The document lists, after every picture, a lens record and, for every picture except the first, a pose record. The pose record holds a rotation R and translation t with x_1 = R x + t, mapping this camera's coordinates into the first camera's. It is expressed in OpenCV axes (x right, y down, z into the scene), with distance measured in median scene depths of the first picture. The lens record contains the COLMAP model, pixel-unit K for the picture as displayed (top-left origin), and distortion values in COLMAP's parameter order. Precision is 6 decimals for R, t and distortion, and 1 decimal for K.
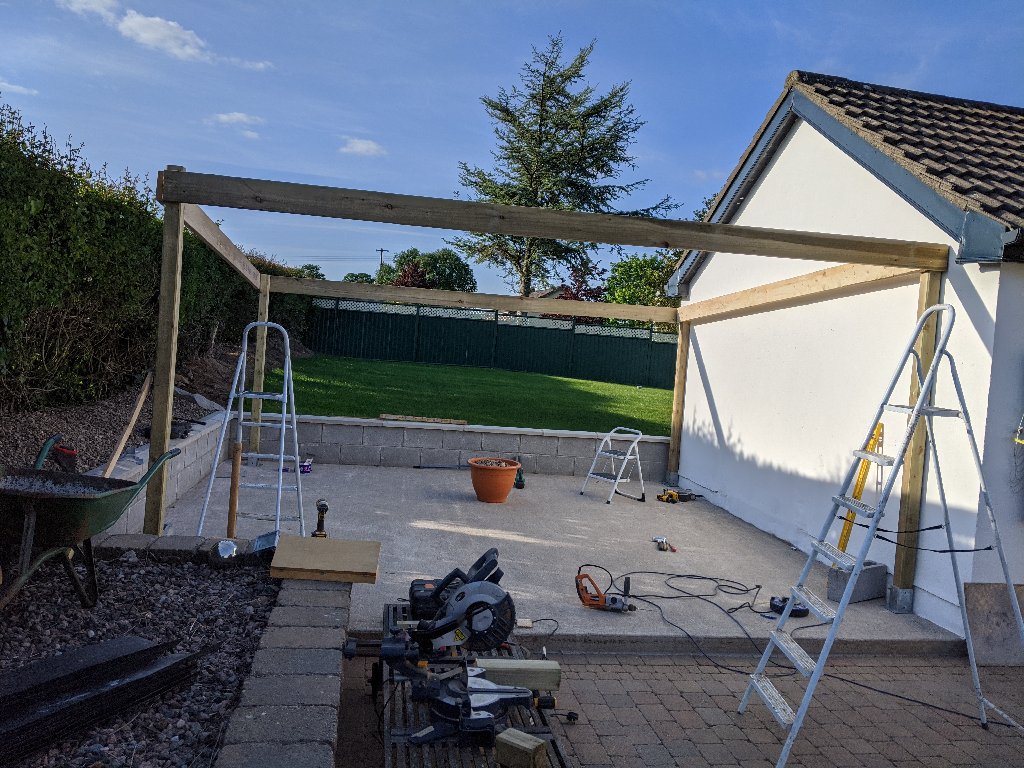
lens RADIAL K [[812.5, 0, 485.7], [0, 812.5, 388.4], [0, 0, 1]] dist [0.100040, -0.184705]
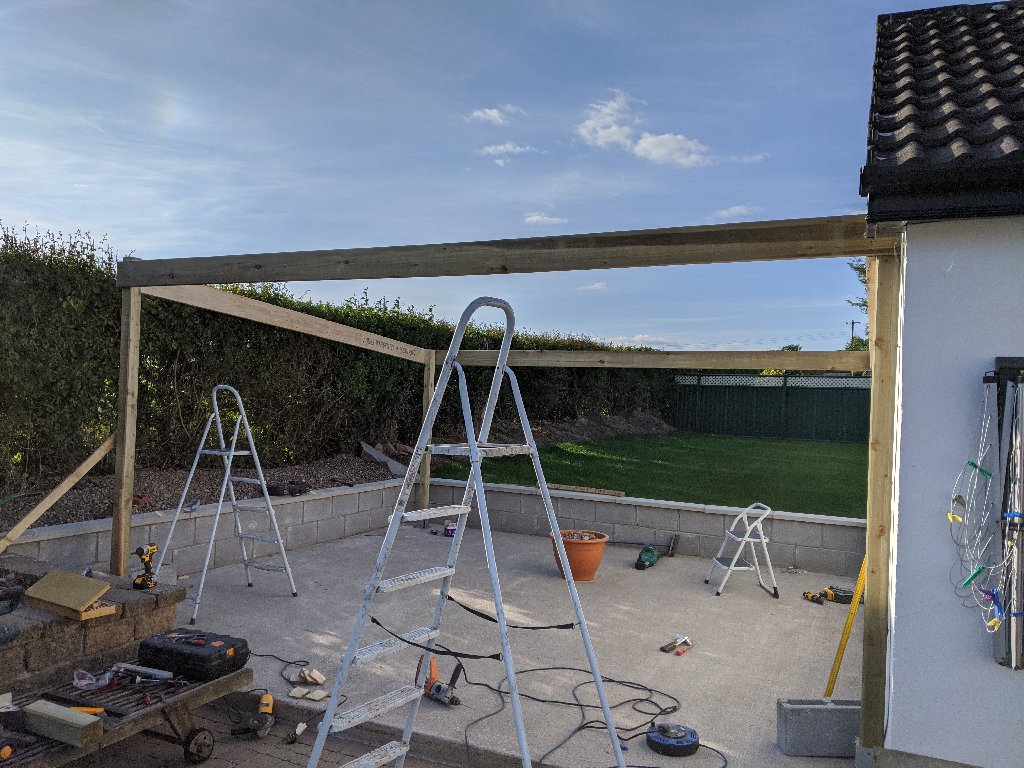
lens RADIAL K [[812.5, 0, 485.7], [0, 812.5, 388.4], [0, 0, 1]] dist [0.100040, -0.184705]
pose [[0.826743, -0.054607, -0.559924, 0.136372], [-0.005257, 0.994485, -0.104750, 0.007940], [0.562556, 0.089545, 0.821896, 0.061110]]
